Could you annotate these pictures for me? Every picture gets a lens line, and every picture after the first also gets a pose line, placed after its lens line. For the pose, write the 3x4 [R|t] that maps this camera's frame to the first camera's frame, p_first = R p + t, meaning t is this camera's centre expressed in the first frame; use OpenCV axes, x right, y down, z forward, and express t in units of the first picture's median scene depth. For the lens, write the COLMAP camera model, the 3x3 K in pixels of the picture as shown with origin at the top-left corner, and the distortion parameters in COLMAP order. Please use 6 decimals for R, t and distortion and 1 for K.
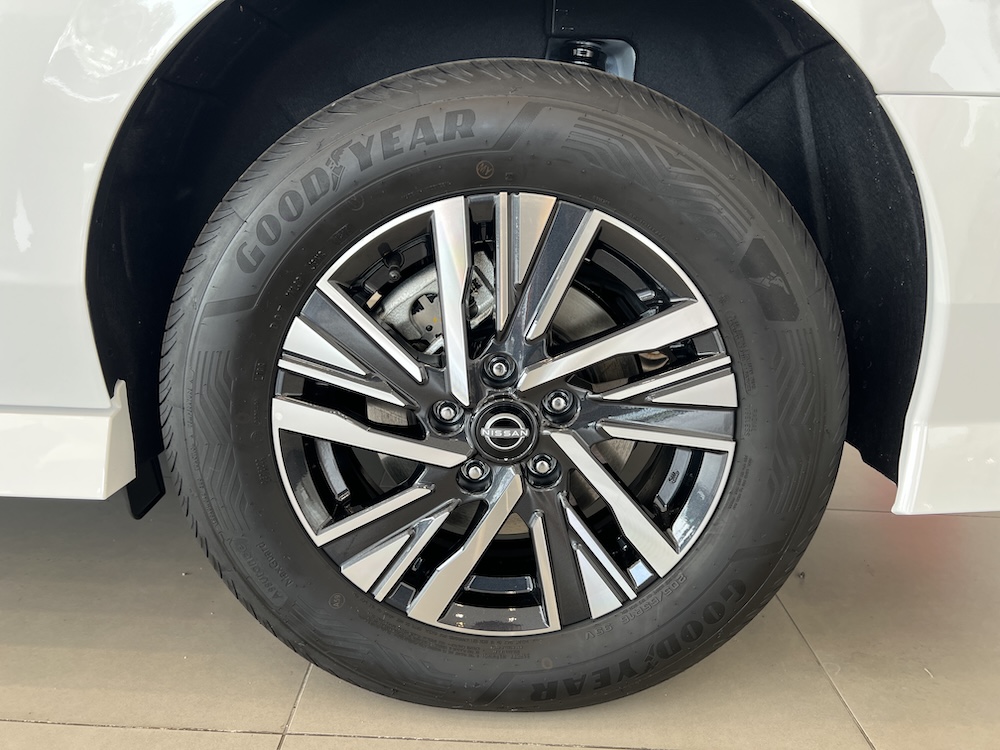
lens RADIAL K [[766.1, 0, 506.3], [0, 766.1, 352.6], [0, 0, 1]] dist [0.067044, -0.061432]
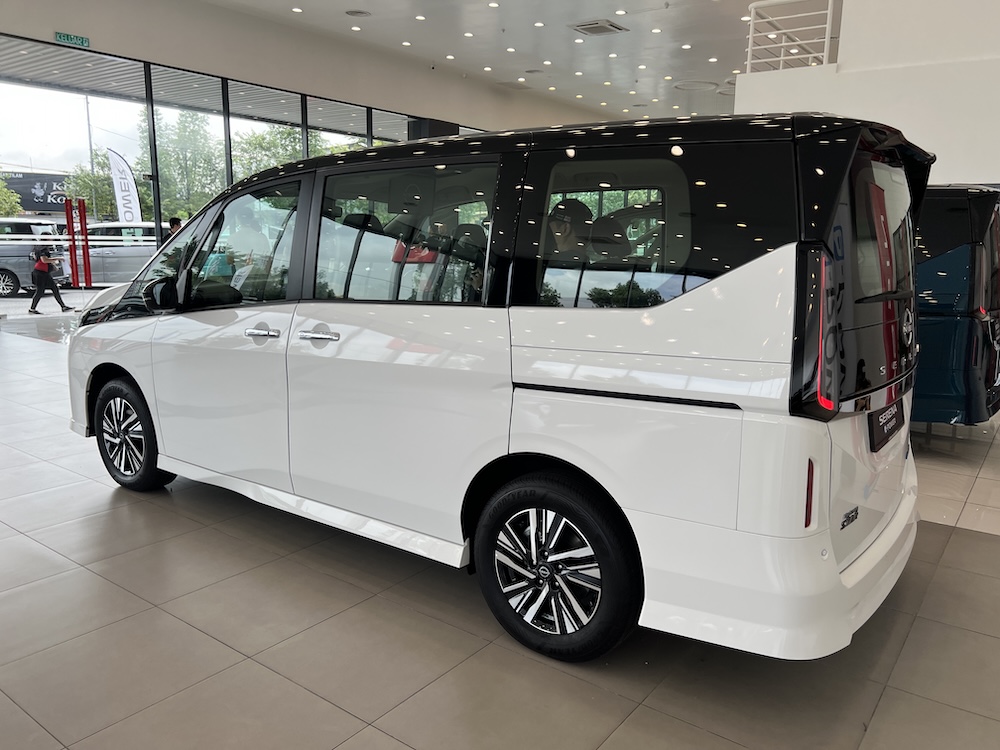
lens RADIAL K [[766.1, 0, 506.3], [0, 766.1, 352.6], [0, 0, 1]] dist [0.067044, -0.061432]
pose [[0.814973, 0.047979, -0.577509, 1.939641], [-0.122543, 0.988299, -0.090824, -0.581257], [0.566394, 0.144789, 0.811316, -2.267489]]
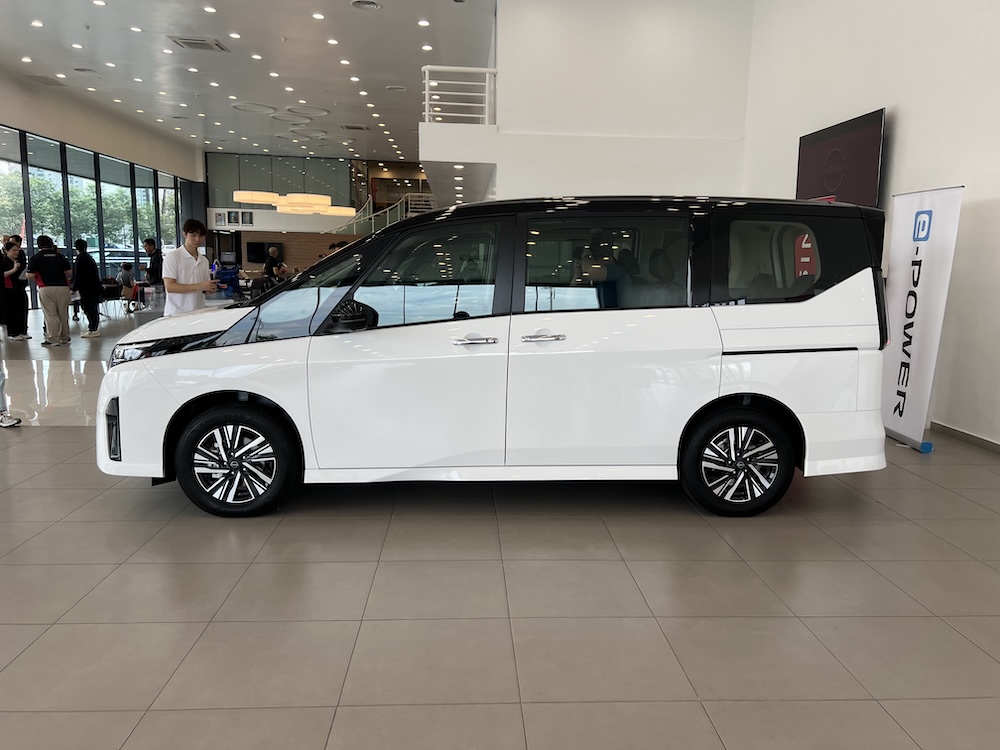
lens RADIAL K [[766.1, 0, 506.3], [0, 766.1, 352.6], [0, 0, 1]] dist [0.067044, -0.061432]
pose [[0.996941, -0.046040, 0.063153, -2.208352], [0.054247, 0.989346, -0.135096, -0.053971], [-0.056260, 0.138109, 0.988818, -5.091873]]
